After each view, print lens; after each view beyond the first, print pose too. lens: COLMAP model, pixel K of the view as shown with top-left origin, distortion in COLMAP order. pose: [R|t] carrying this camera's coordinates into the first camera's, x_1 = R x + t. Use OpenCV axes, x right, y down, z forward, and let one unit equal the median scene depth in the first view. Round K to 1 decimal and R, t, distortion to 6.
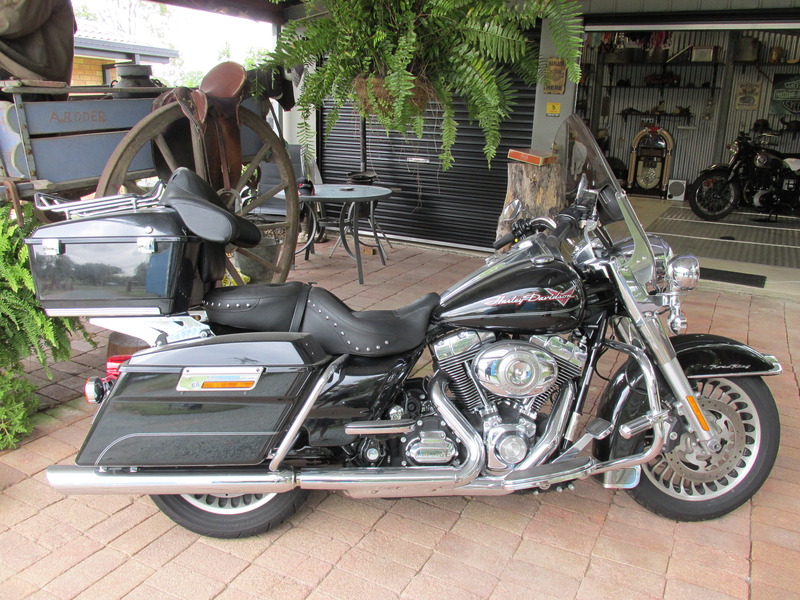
lens RADIAL K [[664.4, 0, 400.0], [0, 664.4, 300.0], [0, 0, 1]] dist [-0.035436, 0.007090]
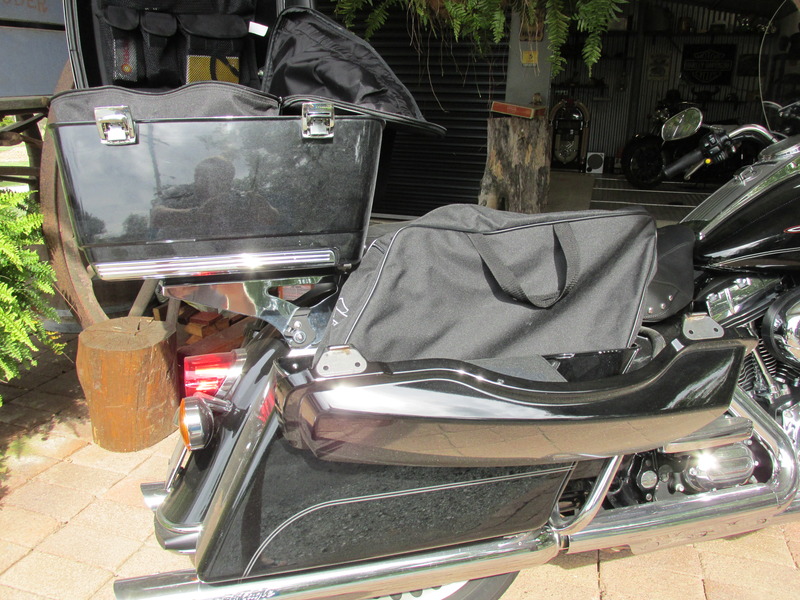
lens RADIAL K [[664.4, 0, 400.0], [0, 664.4, 300.0], [0, 0, 1]] dist [-0.035436, 0.007090]
pose [[0.977153, -0.062018, 0.203289, -0.363813], [0.060881, 0.998075, 0.011850, 0.040332], [-0.203633, 0.000798, 0.979047, 0.417961]]
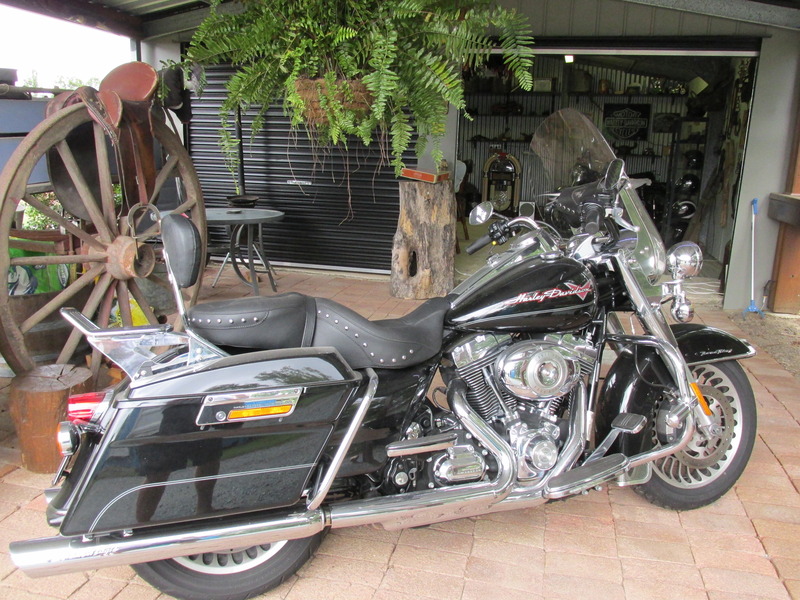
lens RADIAL K [[664.4, 0, 400.0], [0, 664.4, 300.0], [0, 0, 1]] dist [-0.035436, 0.007090]
pose [[0.966832, -0.056708, 0.249040, -0.237362], [0.069179, 0.996736, -0.041609, 0.028685], [-0.245867, 0.057457, 0.967599, 0.119225]]
